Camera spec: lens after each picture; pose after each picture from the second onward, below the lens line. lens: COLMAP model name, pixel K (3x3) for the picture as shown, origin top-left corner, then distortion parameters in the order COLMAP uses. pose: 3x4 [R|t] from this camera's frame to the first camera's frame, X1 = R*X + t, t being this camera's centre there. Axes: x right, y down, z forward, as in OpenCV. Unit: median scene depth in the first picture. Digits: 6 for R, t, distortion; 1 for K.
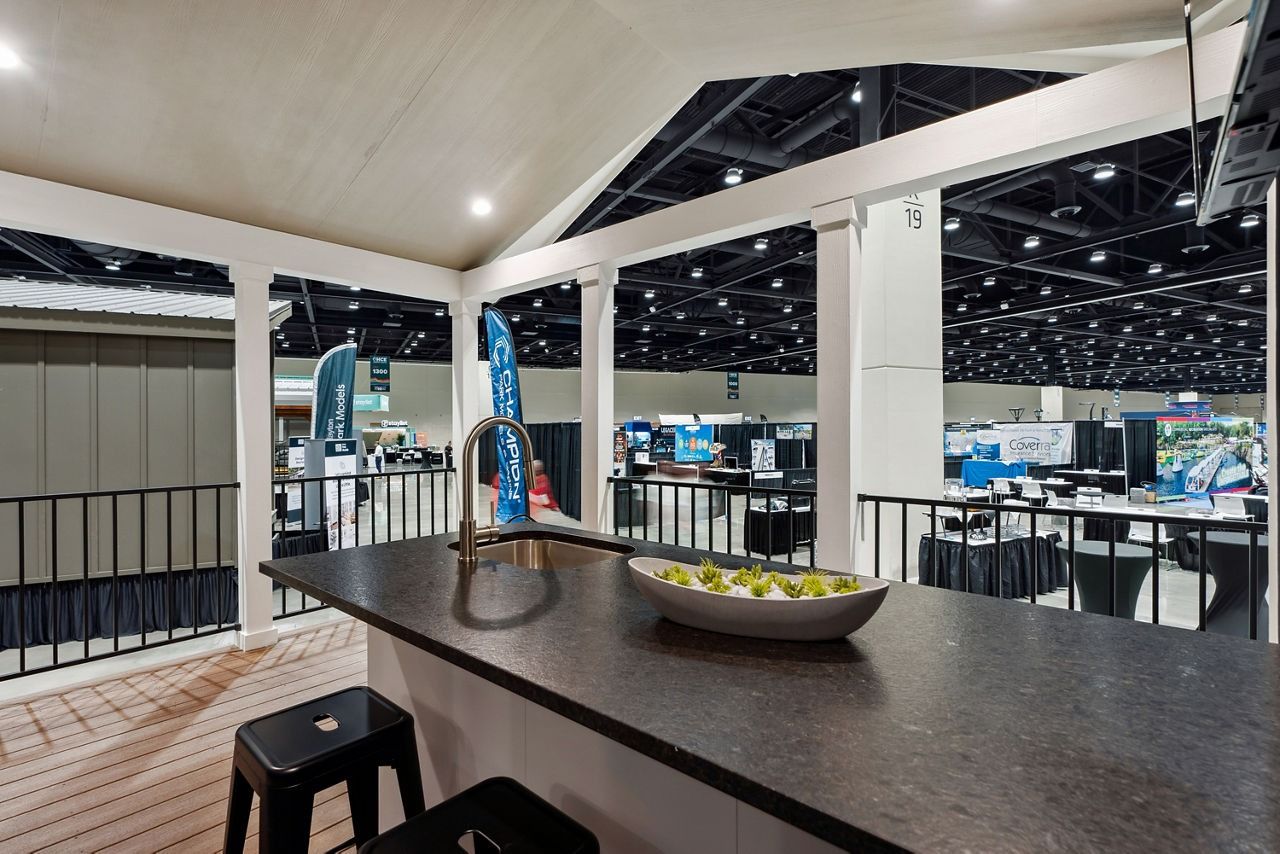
lens RADIAL K [[590.8, 0, 598.1], [0, 590.8, 430.3], [0, 0, 1]] dist [-0.040957, -0.000805]
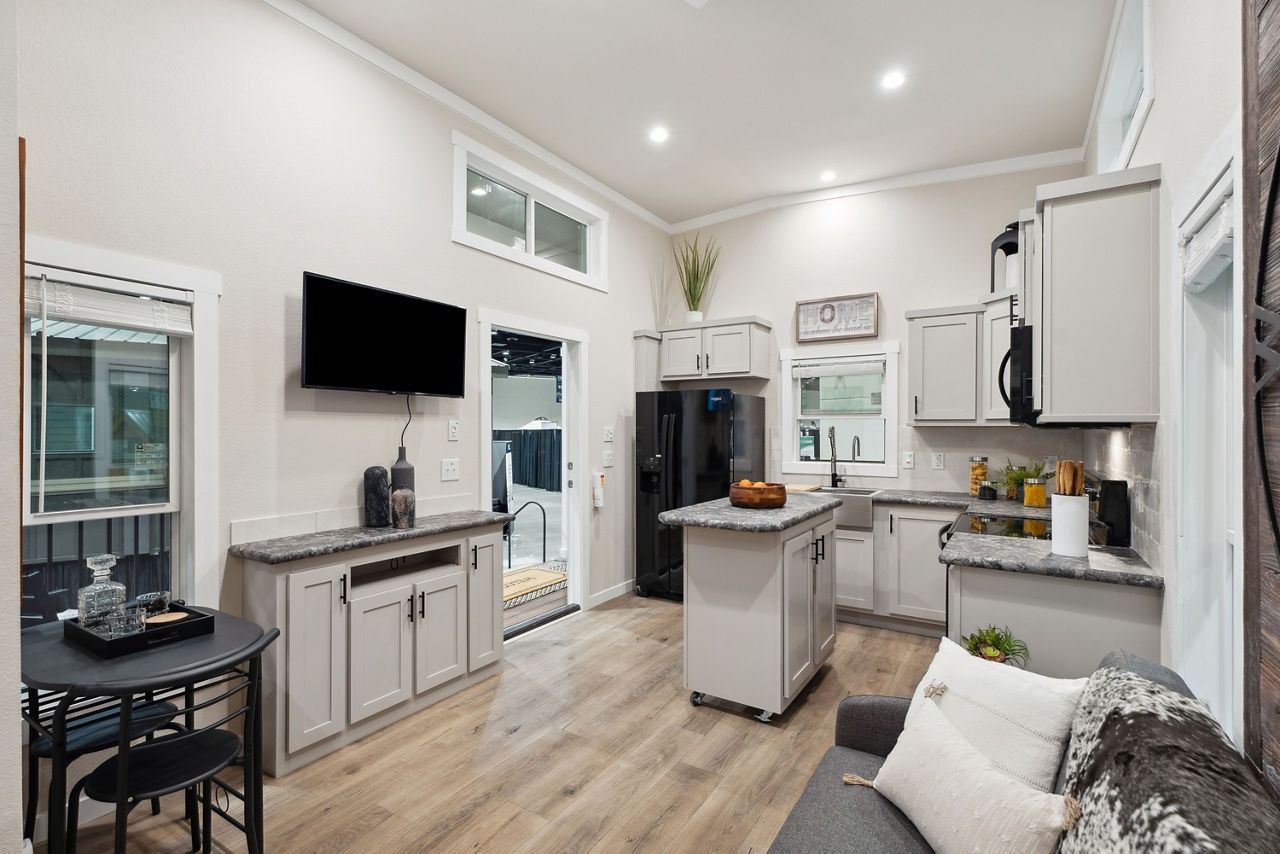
lens RADIAL K [[582.6, 0, 643.8], [0, 582.6, 430.2], [0, 0, 1]] dist [0.000713, -0.000293]
pose [[0.977233, 0.007355, 0.212041, -0.392090], [-0.006164, 0.999961, -0.006278, -0.009990], [-0.212079, 0.004828, 0.977241, -0.428609]]
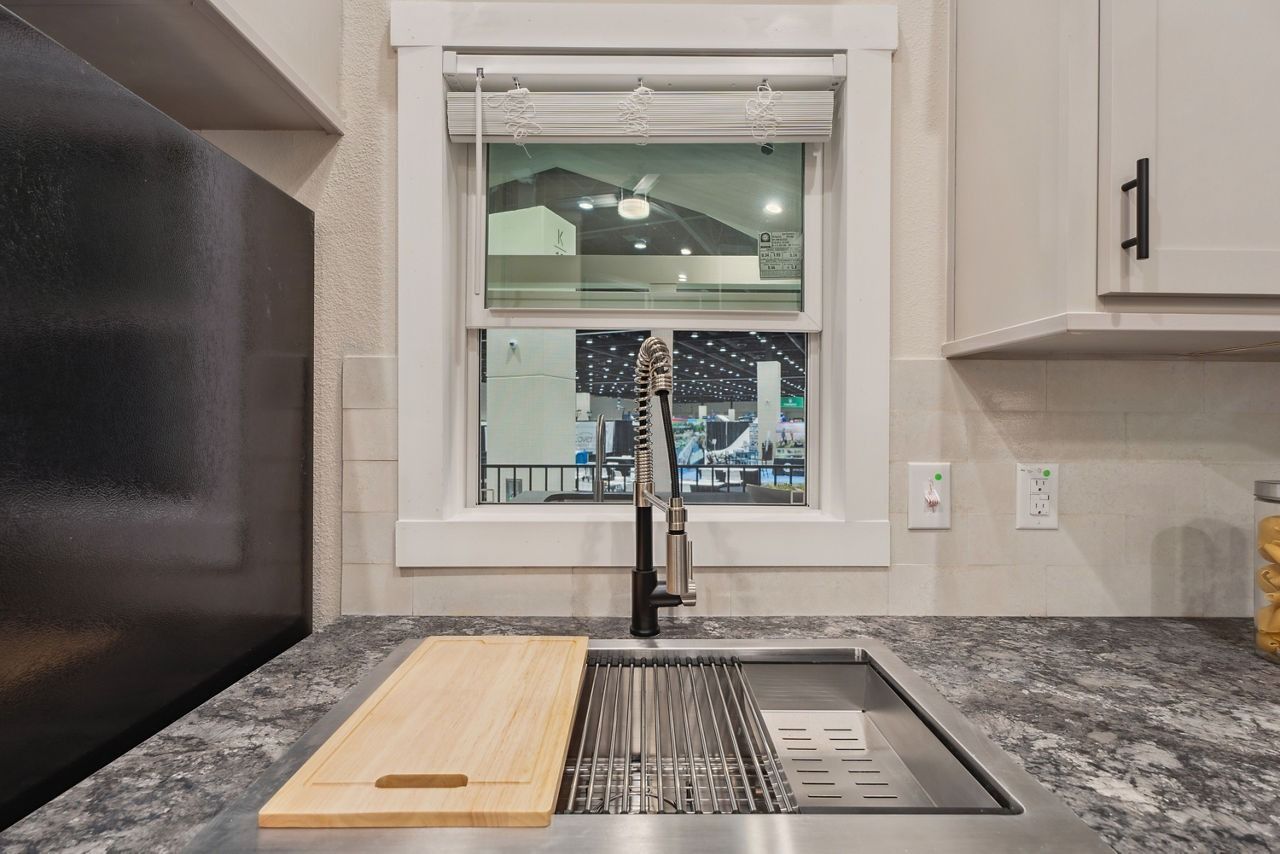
lens RADIAL K [[582.6, 0, 635.9], [0, 582.6, 418.3], [0, 0, 1]] dist [0.000713, -0.000293]
pose [[0.712852, 0.014558, 0.701163, -0.195423], [-0.005393, 0.999869, -0.015277, -0.002579], [-0.701293, 0.007109, 0.712837, -0.035805]]
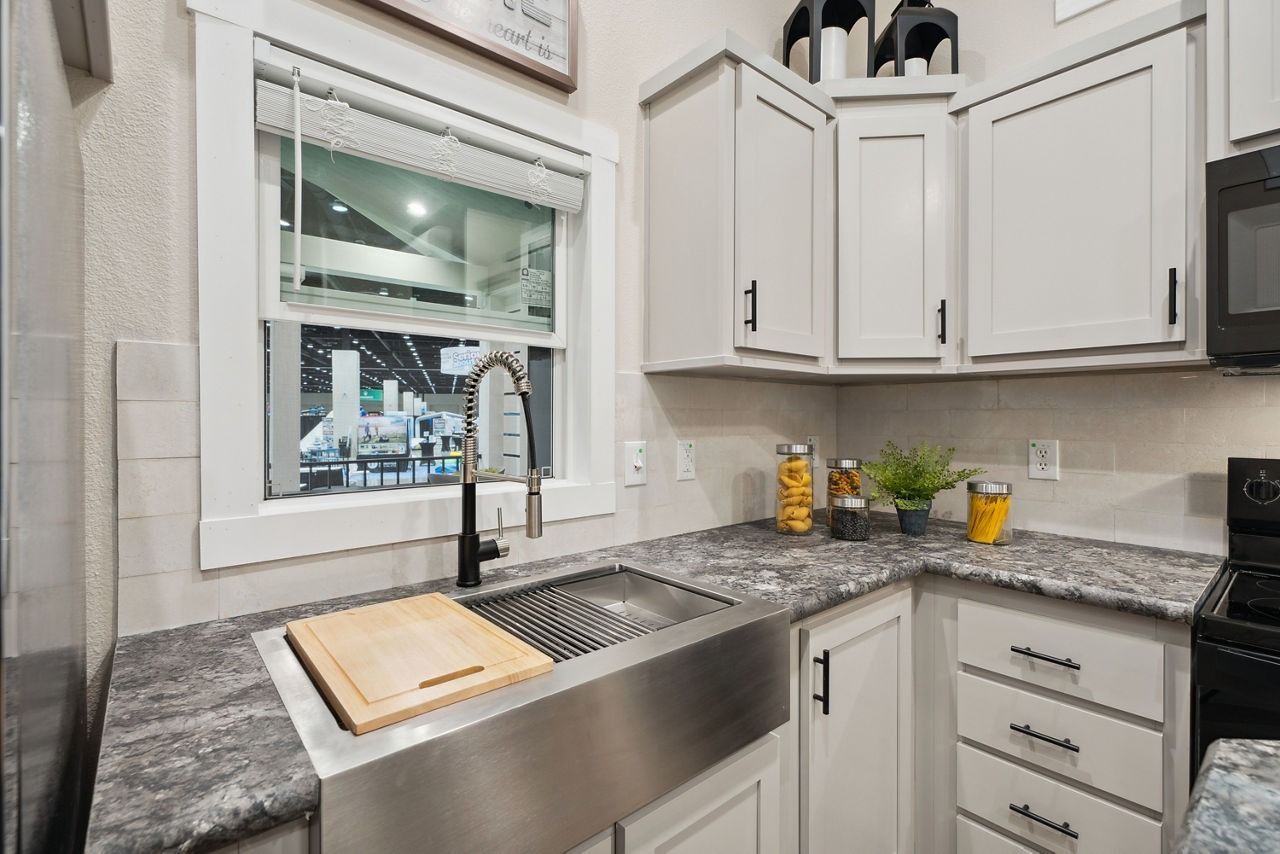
lens RADIAL K [[582.6, 0, 640.2], [0, 582.6, 418.3], [0, 0, 1]] dist [0.000713, -0.000293]
pose [[0.090727, 0.004779, 0.995864, -0.250275], [0.004642, 0.999976, -0.005222, -0.001961], [-0.995865, 0.005097, 0.090703, -0.010509]]
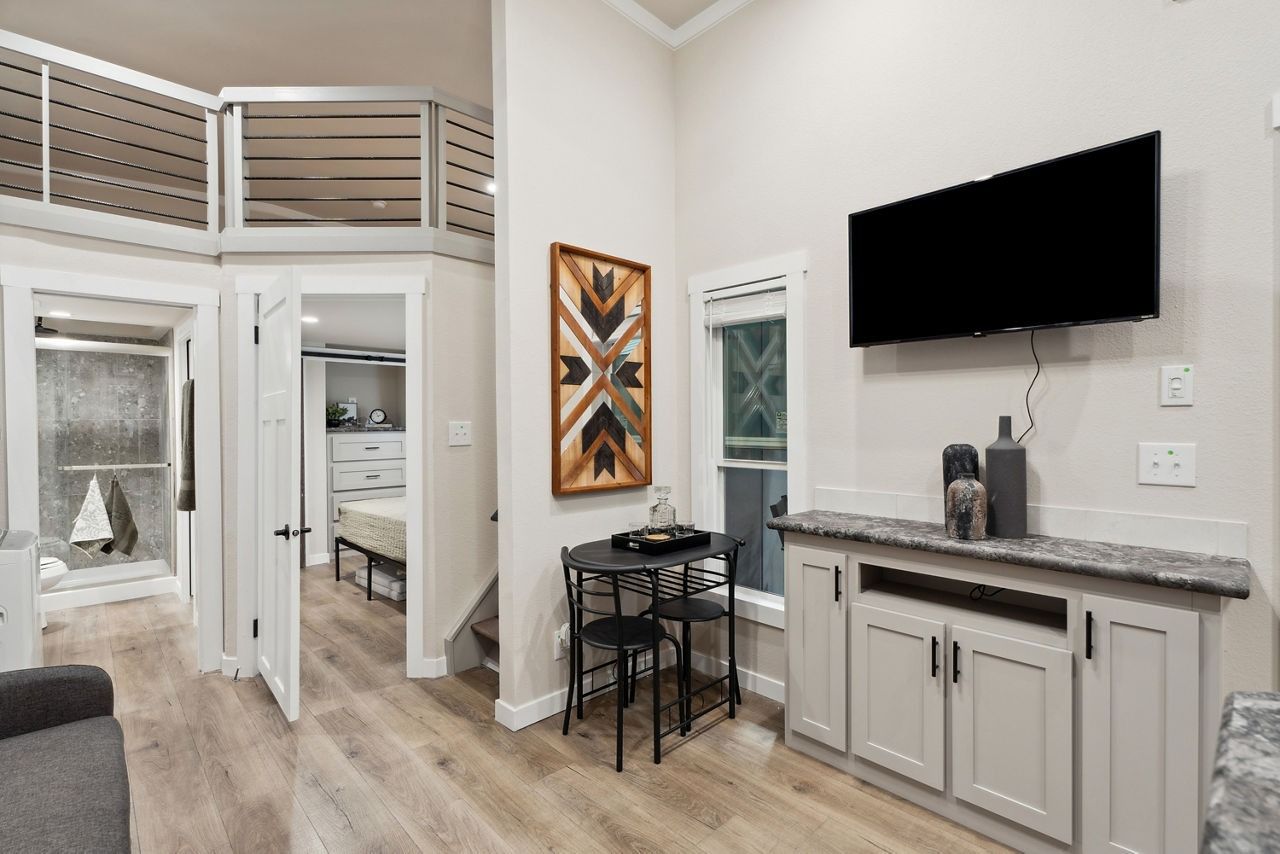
lens RADIAL K [[582.6, 0, 634.6], [0, 582.6, 432.8], [0, 0, 1]] dist [0.000713, -0.000293]
pose [[-0.037111, 0.025534, -0.998985, -0.240185], [0.004392, 0.999668, 0.025388, -0.001592], [0.999301, -0.003445, -0.037211, -0.200992]]
